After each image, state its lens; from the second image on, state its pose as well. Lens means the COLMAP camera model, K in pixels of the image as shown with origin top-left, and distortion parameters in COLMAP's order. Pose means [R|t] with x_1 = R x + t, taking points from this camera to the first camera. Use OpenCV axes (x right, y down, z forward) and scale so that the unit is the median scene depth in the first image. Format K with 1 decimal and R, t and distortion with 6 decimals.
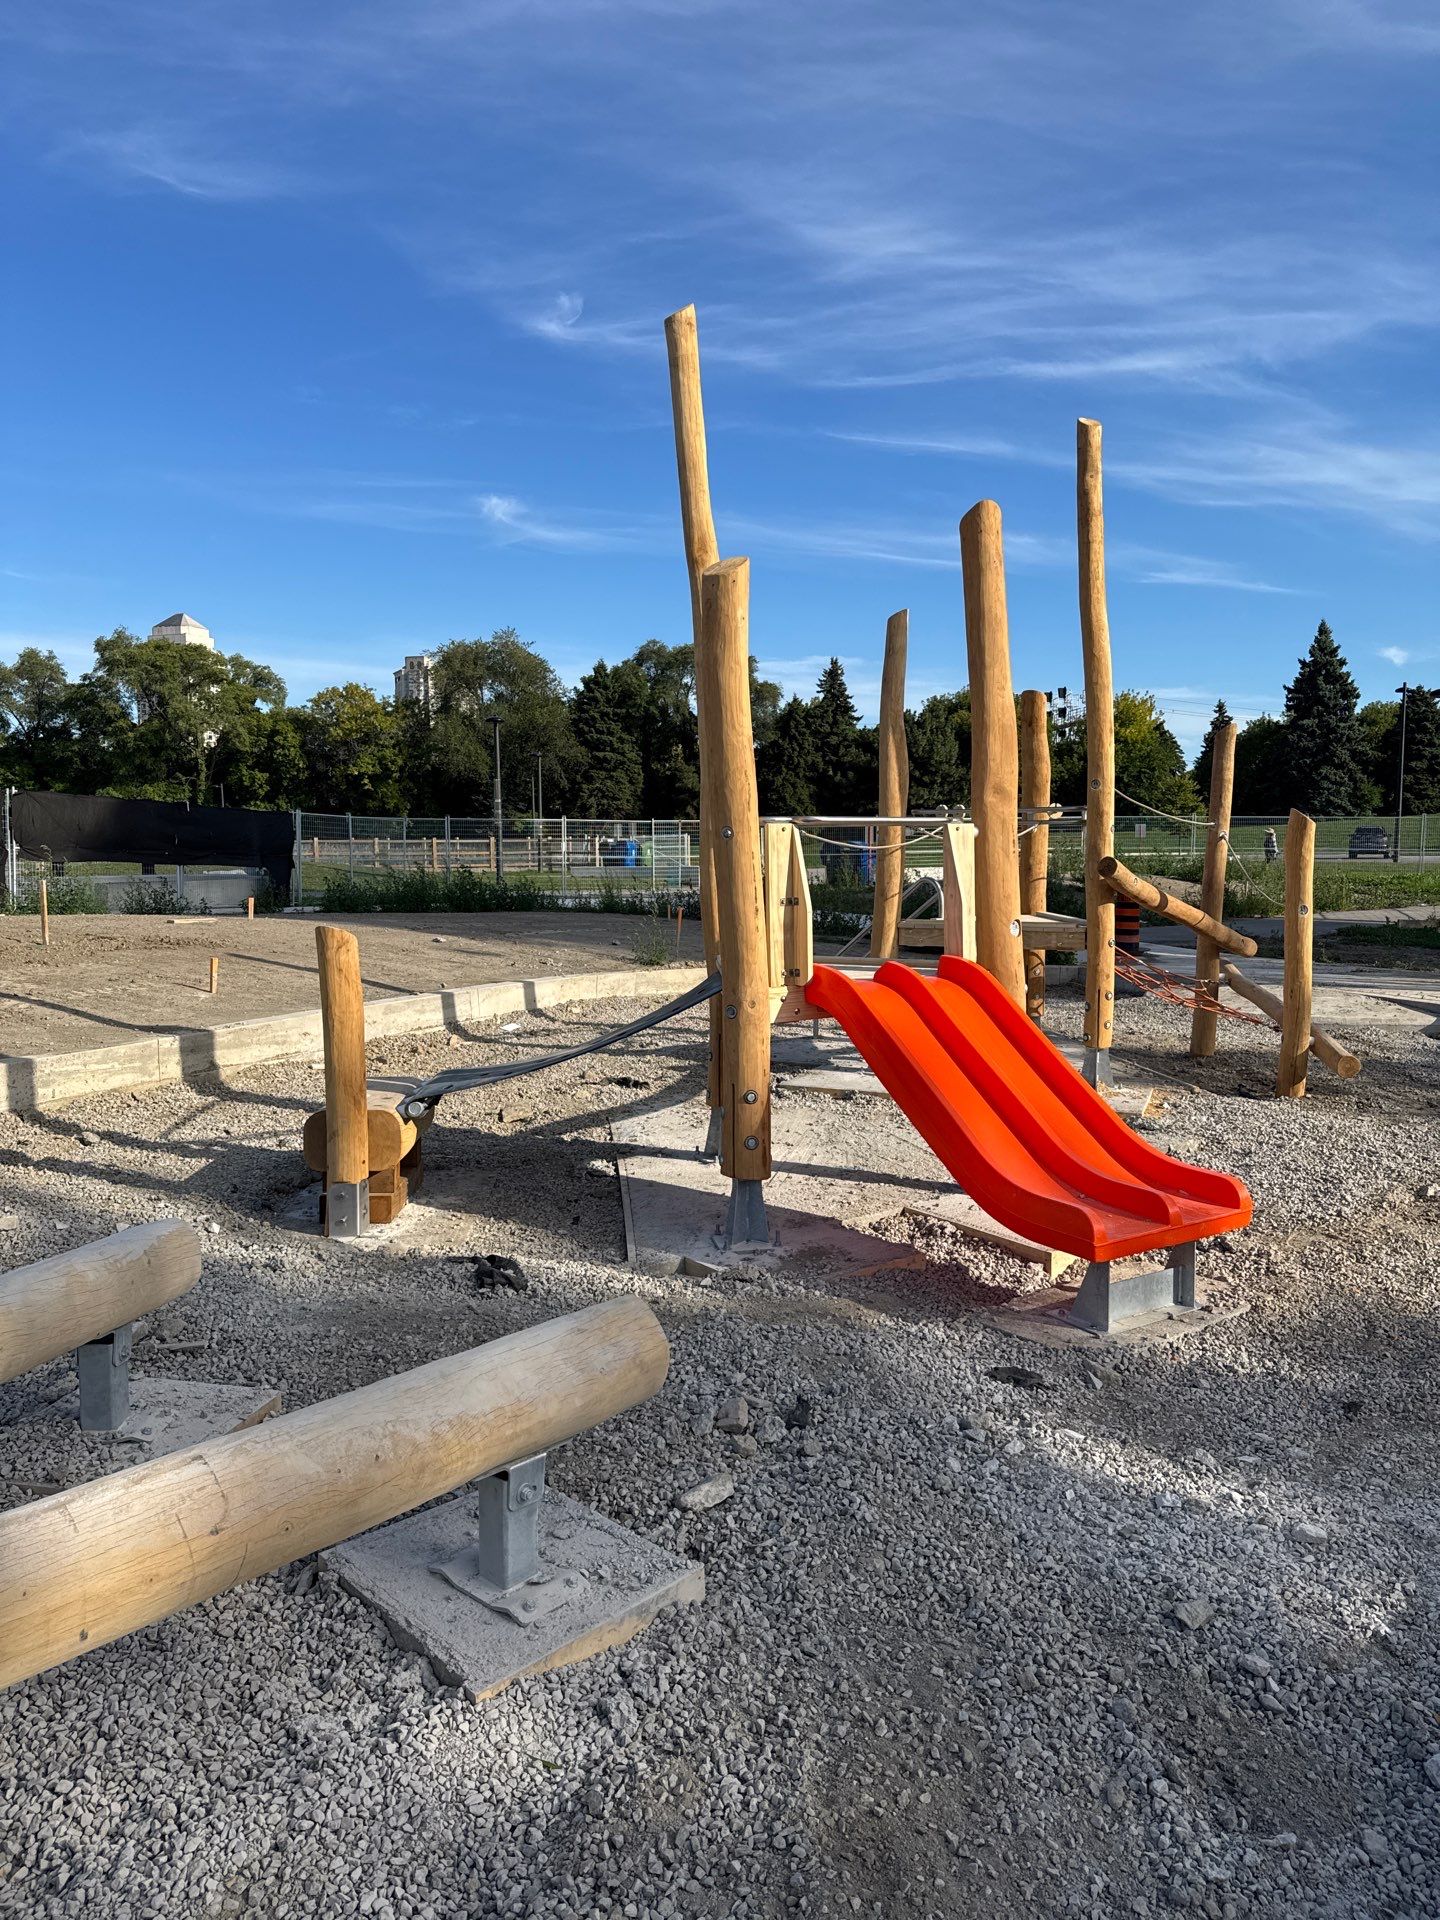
lens RADIAL K [[1376.6, 0, 720.0], [0, 1376.6, 960.0], [0, 0, 1]] dist [-0.052985, -0.004959]
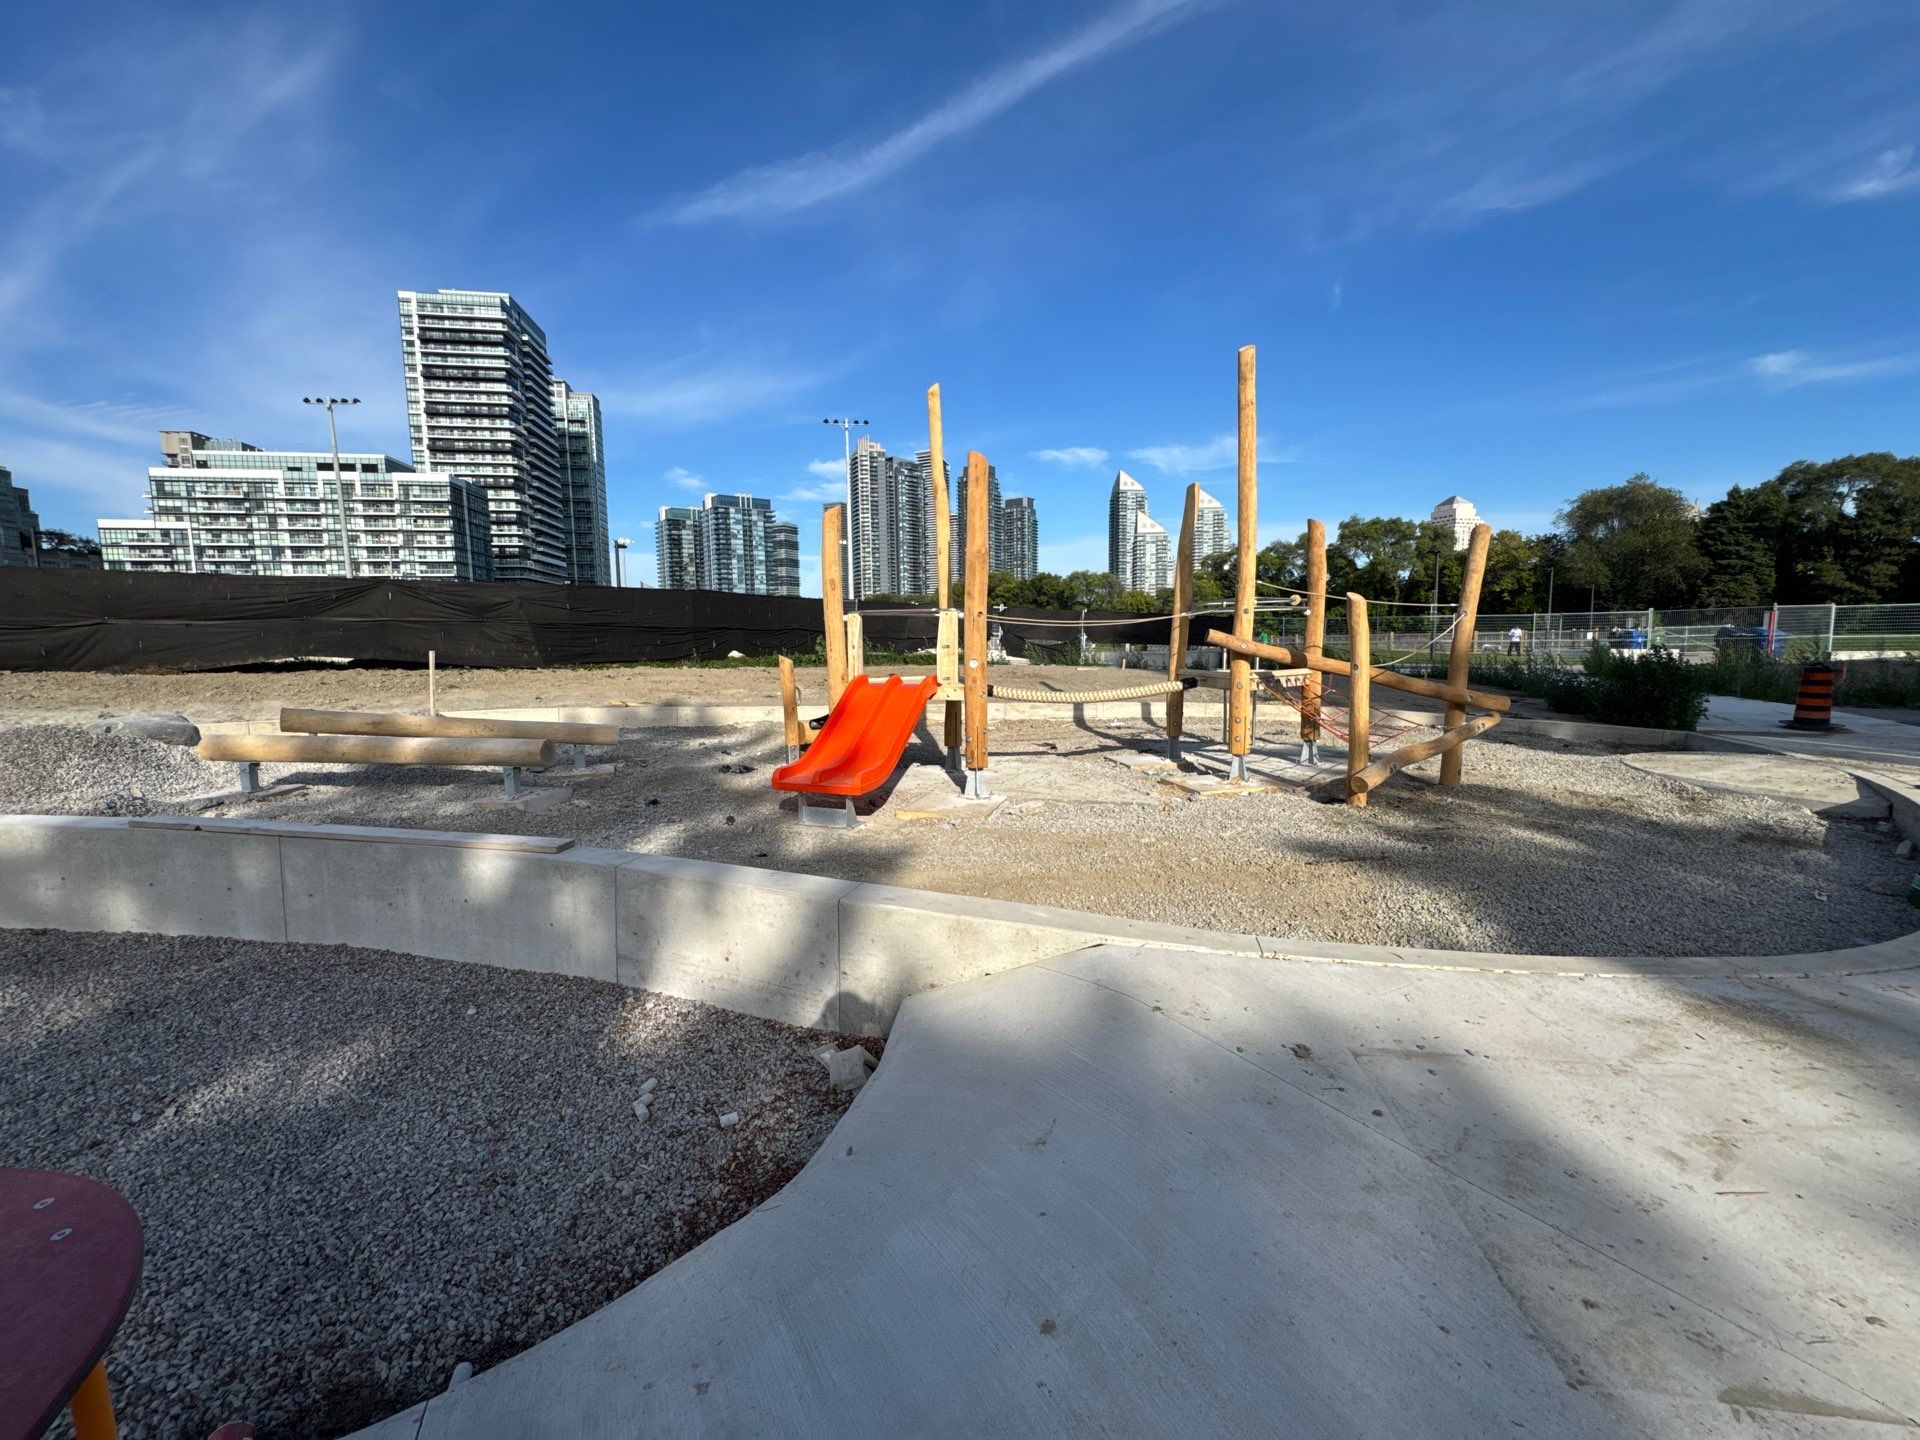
lens RADIAL K [[765.3, 0, 958.2], [0, 765.3, 715.3], [0, 0, 1]] dist [-0.001605, 0.000185]
pose [[0.541514, 0.071324, -0.837660, 0.126809], [-0.060934, 0.997104, 0.045509, 0.000350], [0.838480, 0.026398, 0.544292, 0.040432]]
